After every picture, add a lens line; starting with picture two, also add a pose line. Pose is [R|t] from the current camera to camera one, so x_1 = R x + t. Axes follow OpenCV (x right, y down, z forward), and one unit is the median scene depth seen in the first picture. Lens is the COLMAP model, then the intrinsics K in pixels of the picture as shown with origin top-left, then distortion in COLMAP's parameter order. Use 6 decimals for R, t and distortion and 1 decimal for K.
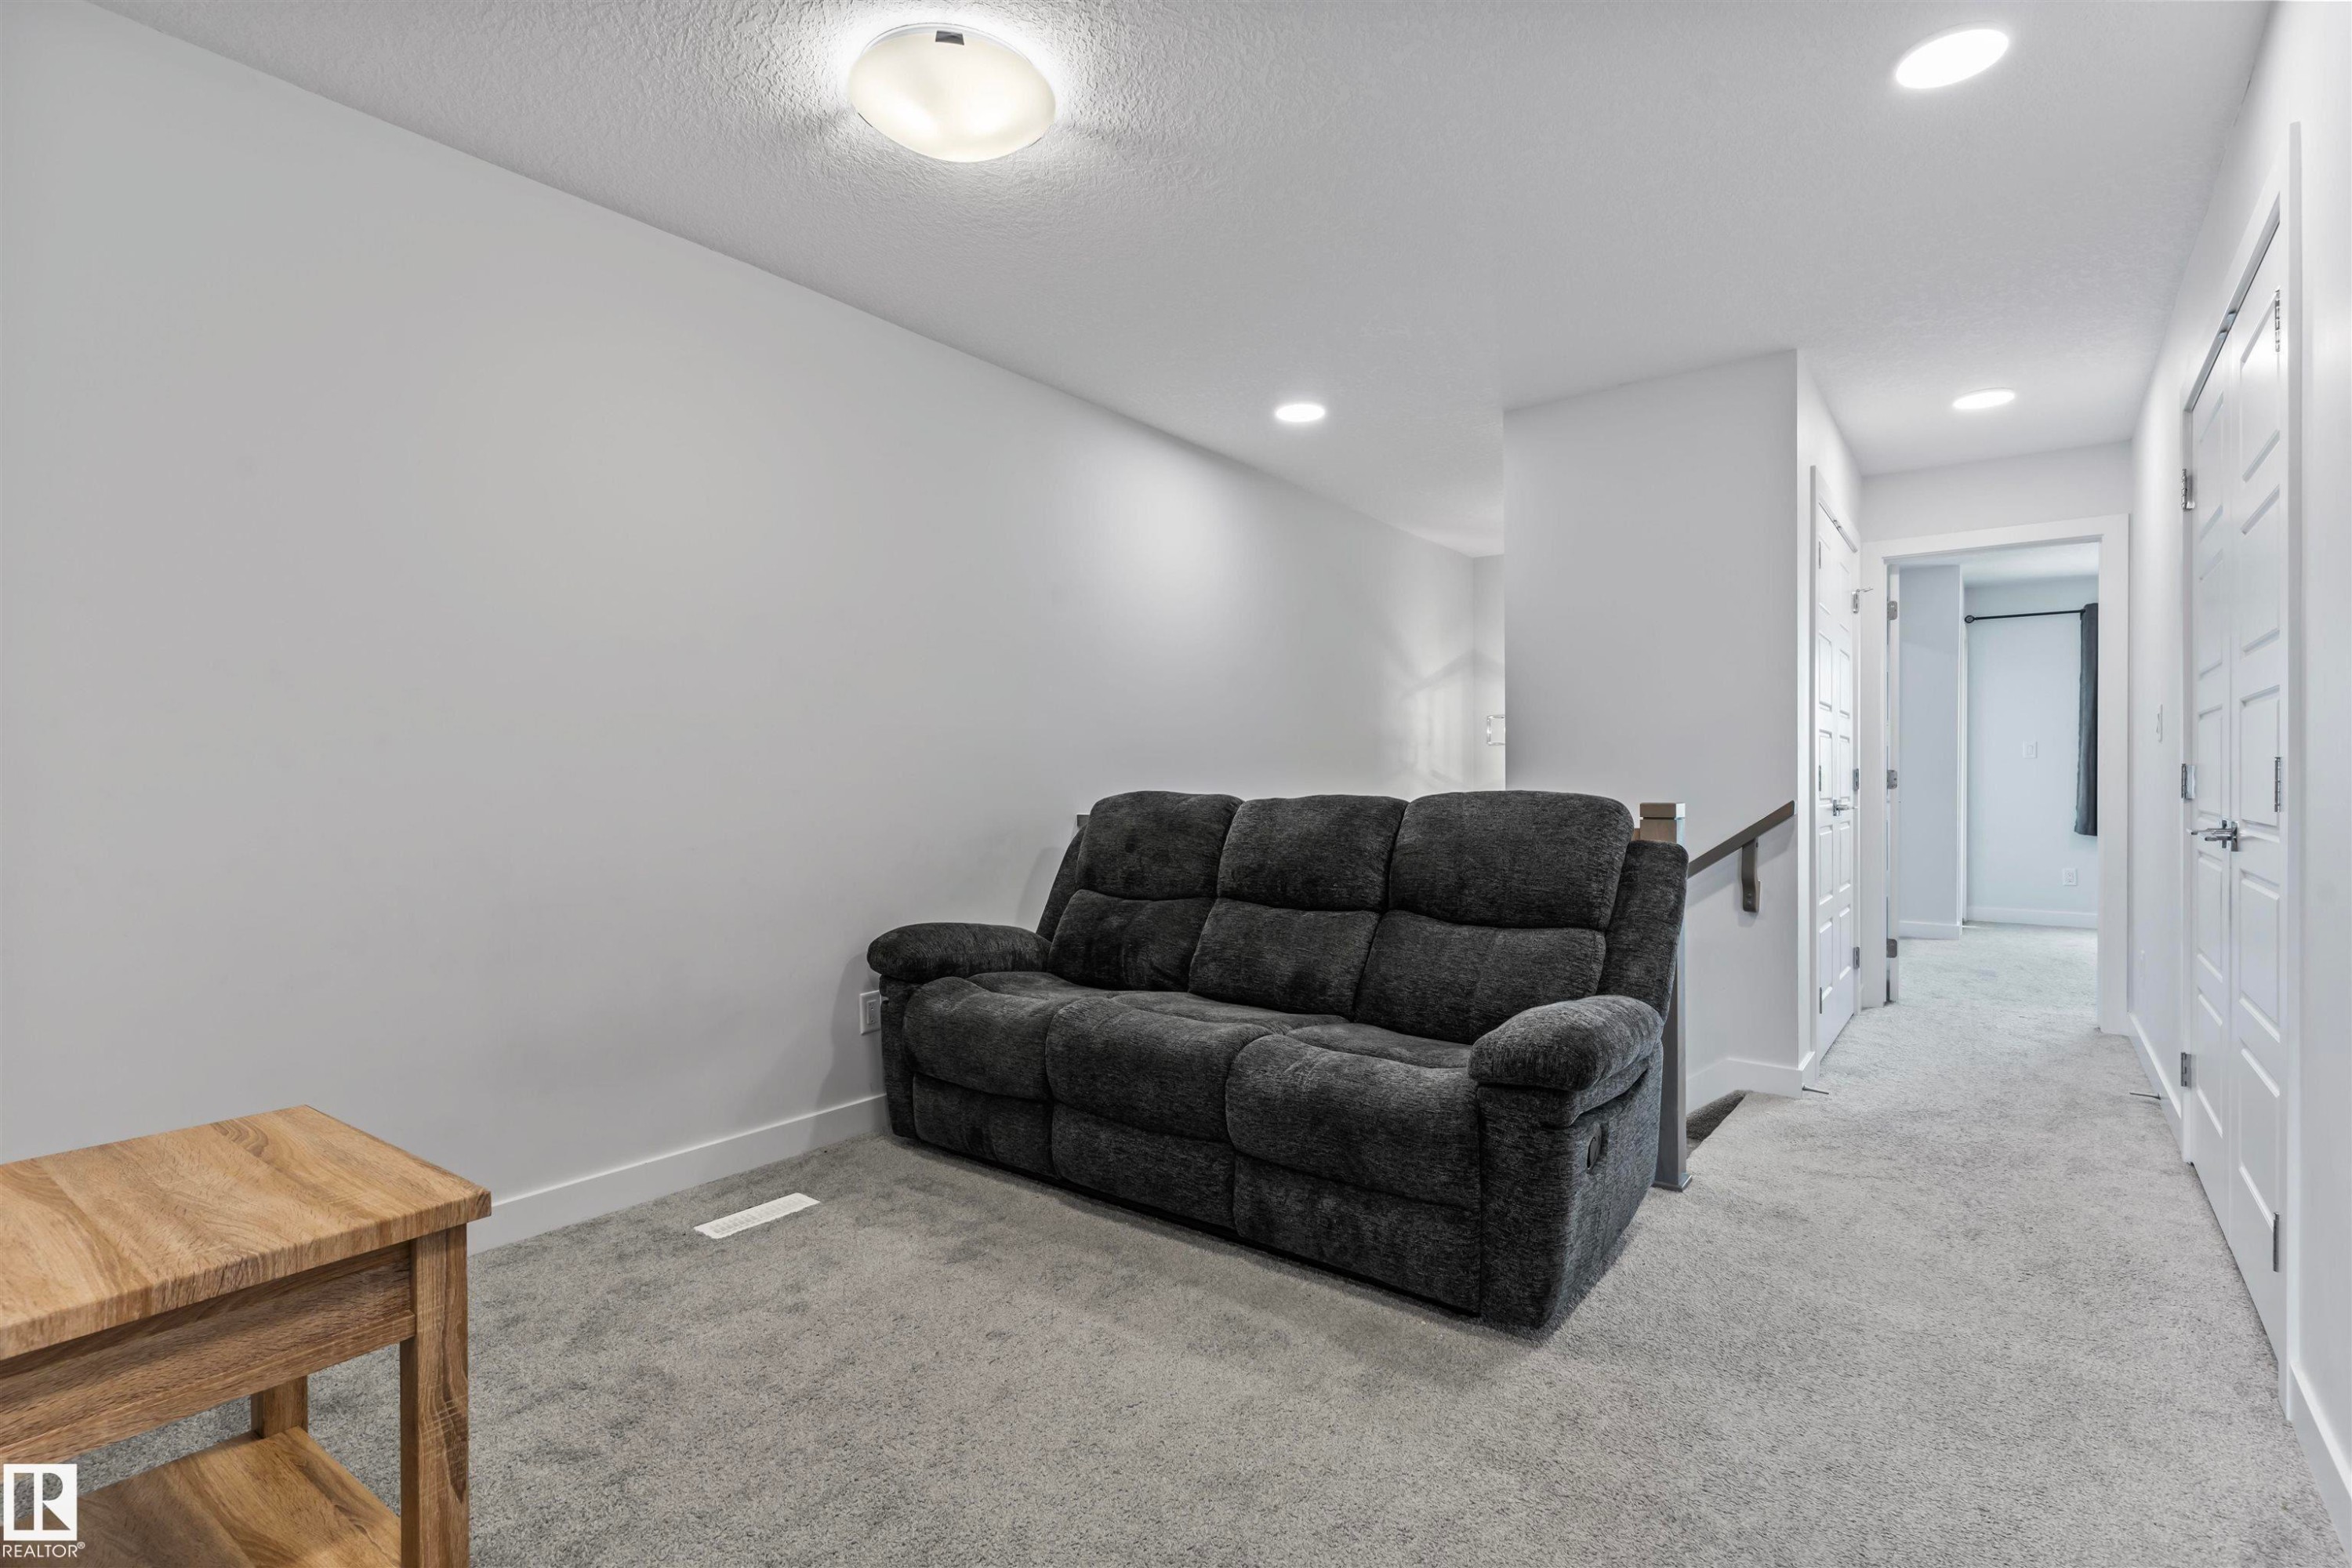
lens RADIAL K [[1120.0, 0, 1187.3], [0, 1120.0, 778.7], [0, 0, 1]] dist [0.004167, 0.000464]
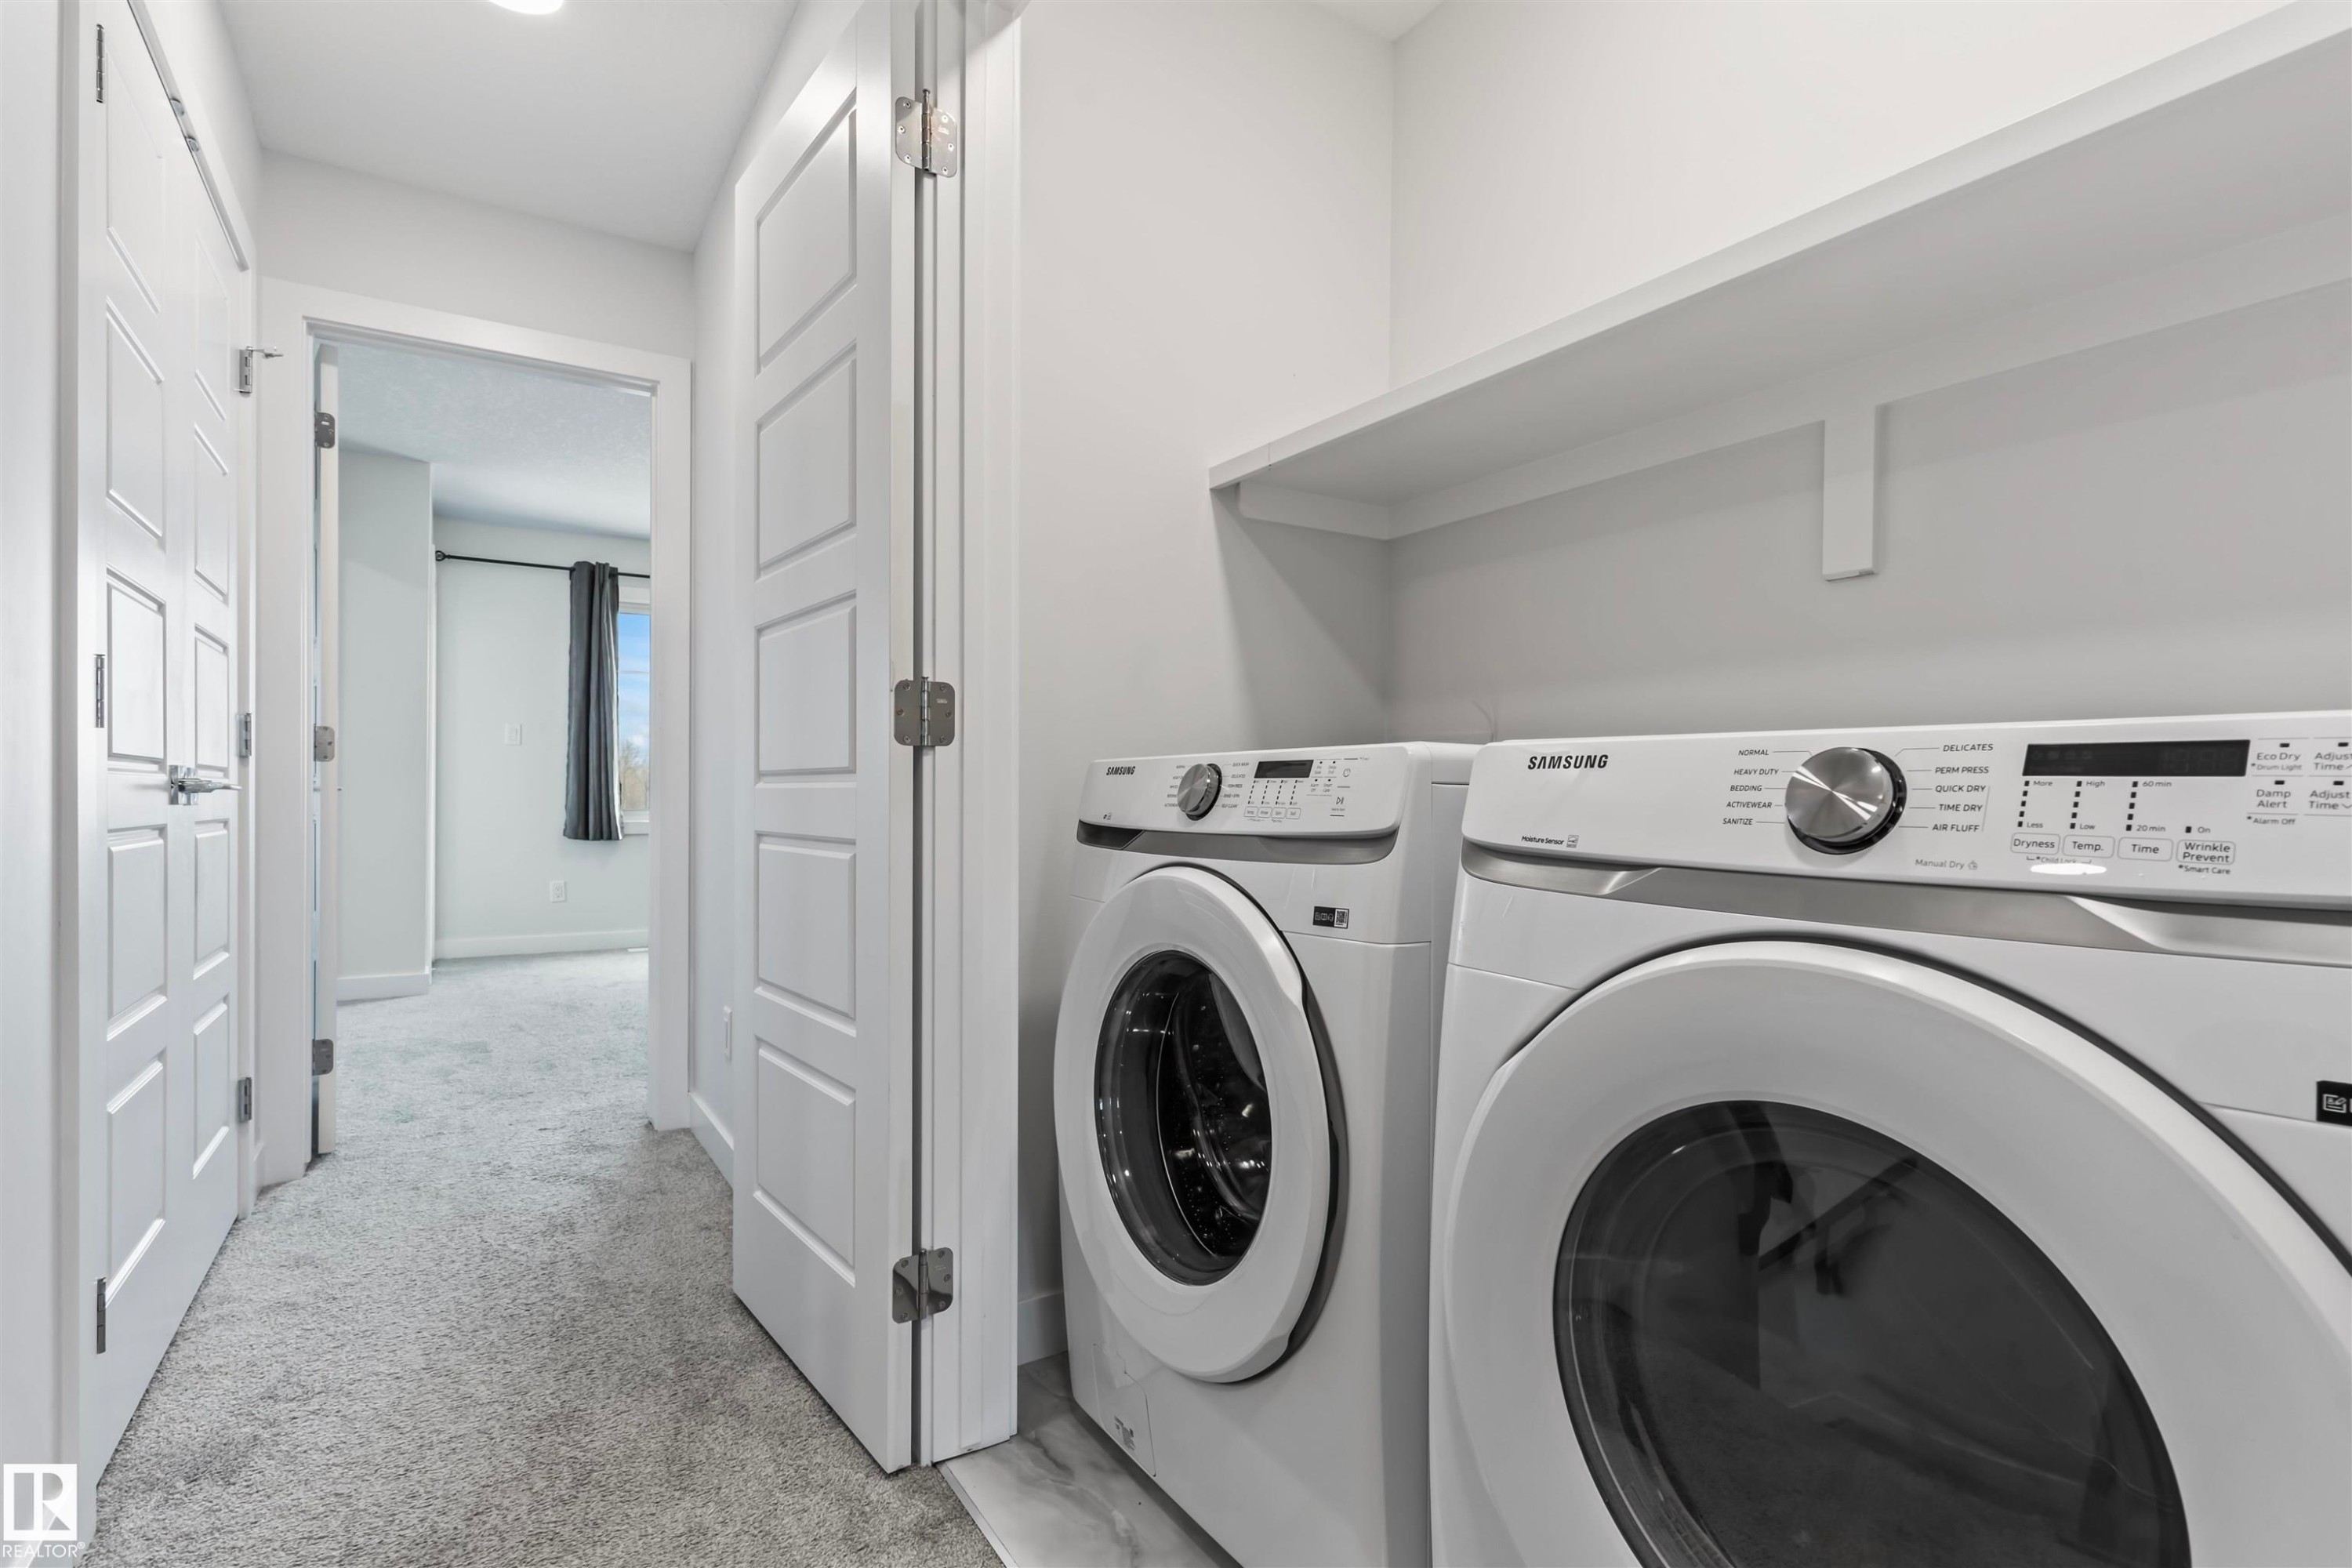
lens RADIAL K [[1120.0, 0, 1163.1], [0, 1120.0, 787.5], [0, 0, 1]] dist [0.004167, 0.000464]
pose [[0.366517, 0.004502, 0.930401, 0.271832], [0.001322, 0.999985, -0.005359, 0.025175], [-0.930411, 0.003195, 0.366505, 0.424005]]
